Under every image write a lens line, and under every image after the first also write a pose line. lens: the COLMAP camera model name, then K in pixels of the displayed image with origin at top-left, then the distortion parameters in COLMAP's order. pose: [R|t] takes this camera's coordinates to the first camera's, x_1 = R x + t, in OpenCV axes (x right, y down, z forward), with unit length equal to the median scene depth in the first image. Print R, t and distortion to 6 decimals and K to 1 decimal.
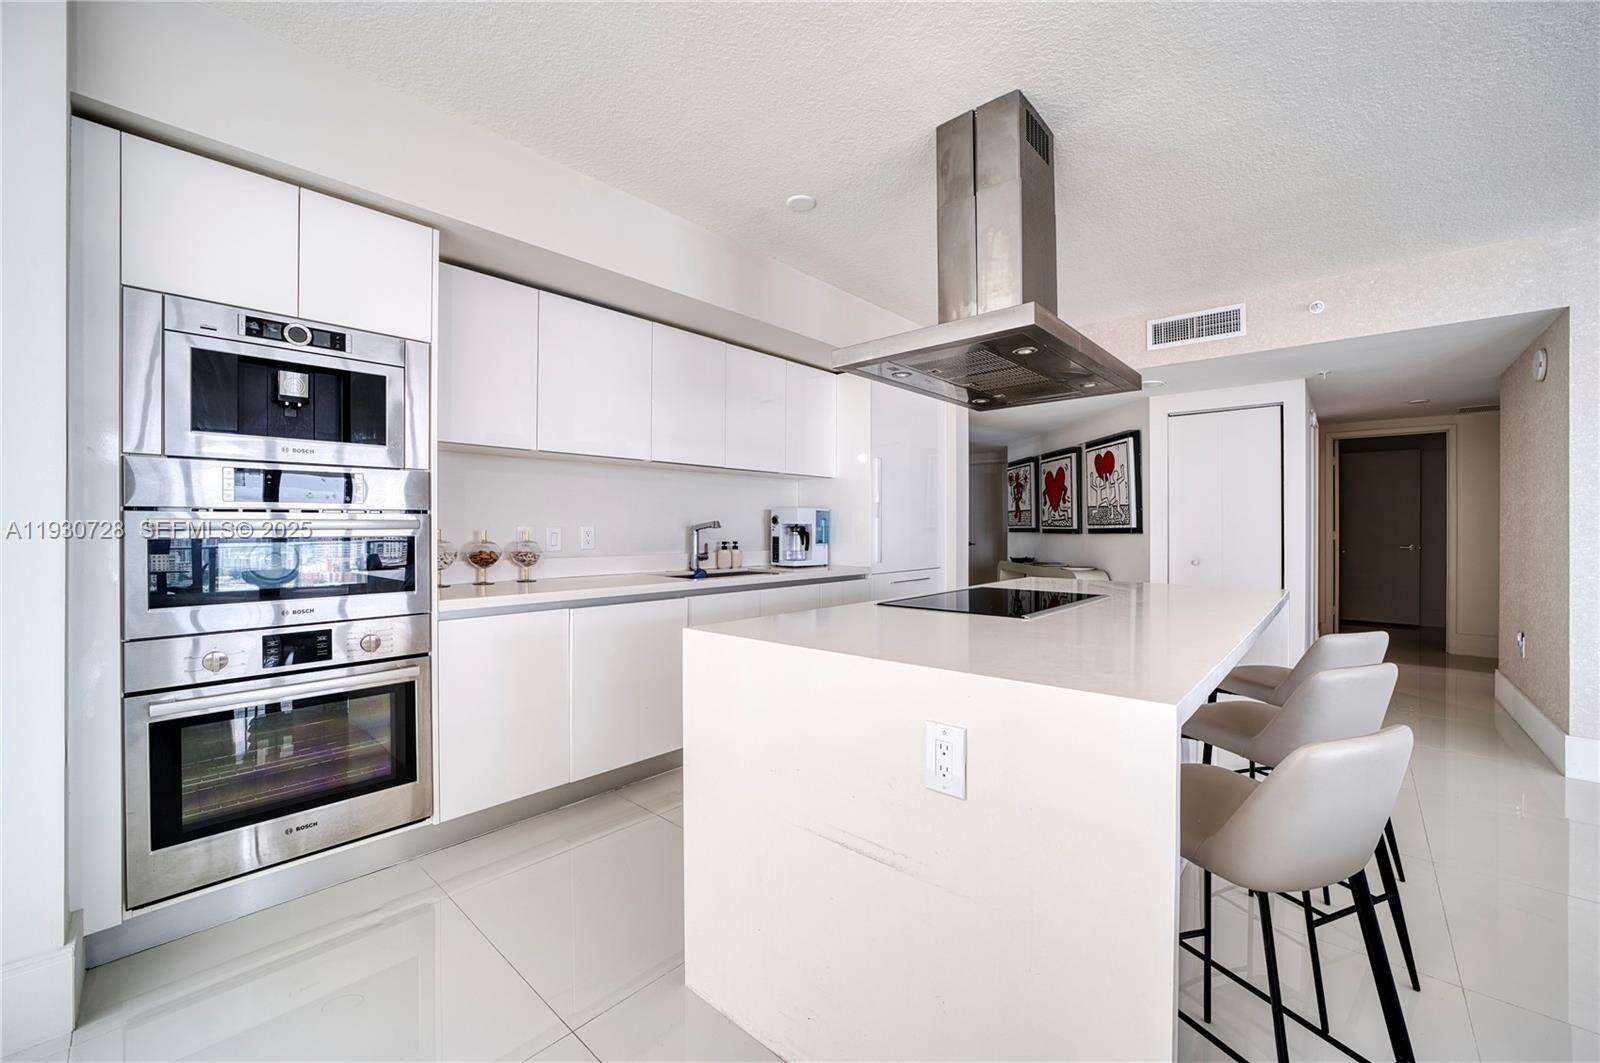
lens RADIAL K [[631.3, 0, 800.0], [0, 631.3, 531.5], [0, 0, 1]] dist [-0.001865, -0.000242]
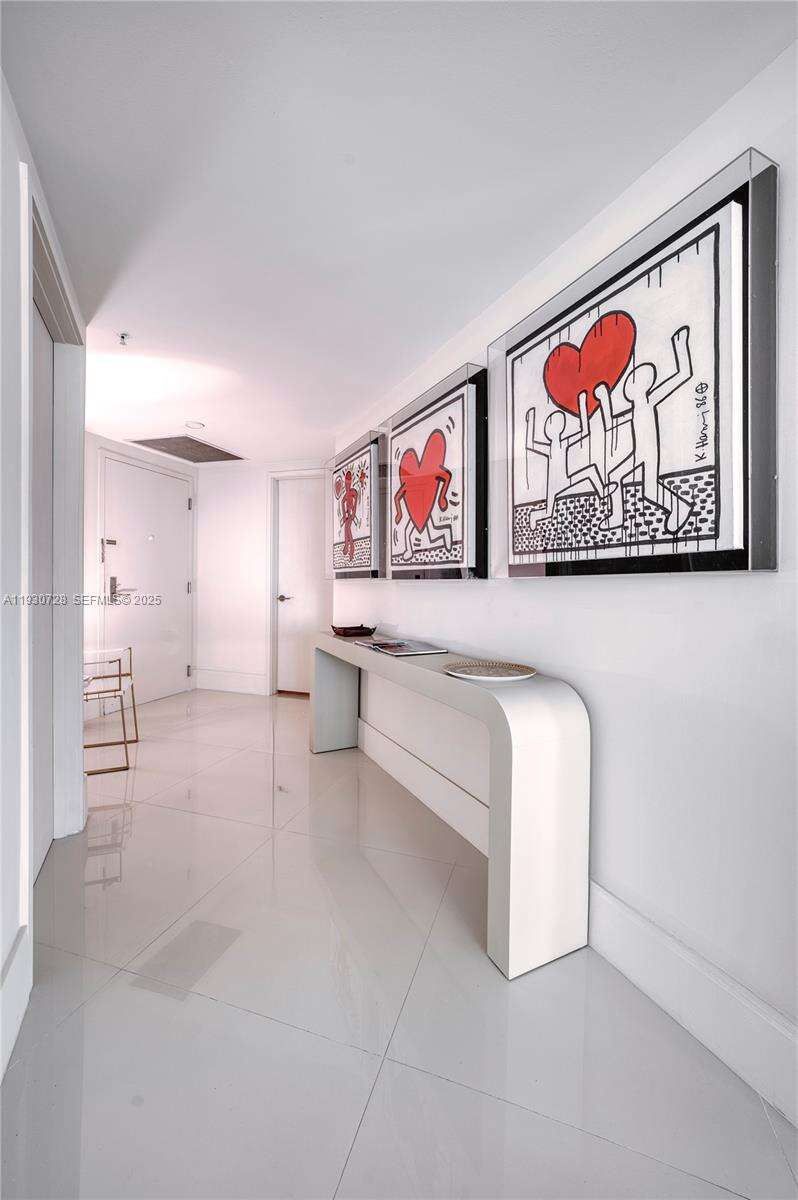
lens RADIAL K [[439.4, 0, 397.4], [0, 439.4, 585.7], [0, 0, 1]] dist [-0.000232, -0.000024]
pose [[0.914029, 0.010428, 0.405515, 0.389825], [-0.010255, 0.999944, -0.002599, 0.013692], [-0.405519, -0.001783, 0.914085, 1.074825]]
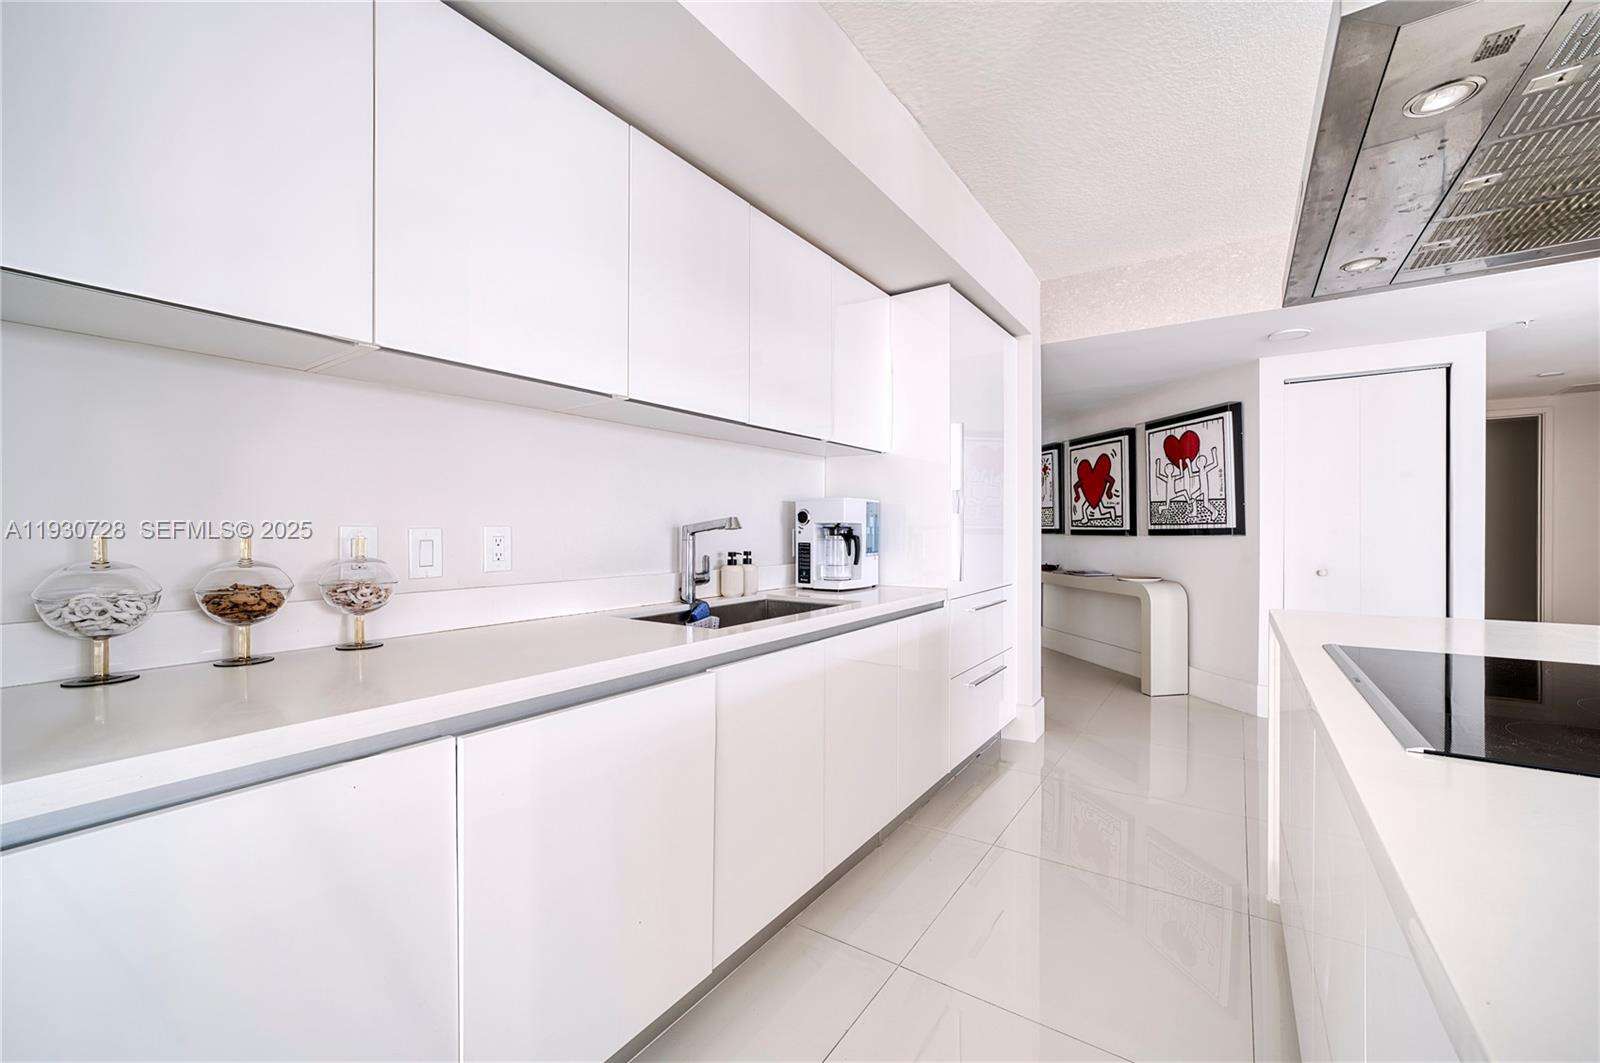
lens RADIAL K [[631.3, 0, 800.0], [0, 631.3, 531.5], [0, 0, 1]] dist [-0.001865, -0.000242]
pose [[0.990376, -0.003526, 0.138355, -0.130730], [0.003919, 0.999989, -0.002568, -0.001801], [-0.138344, 0.003086, 0.990379, 0.366544]]
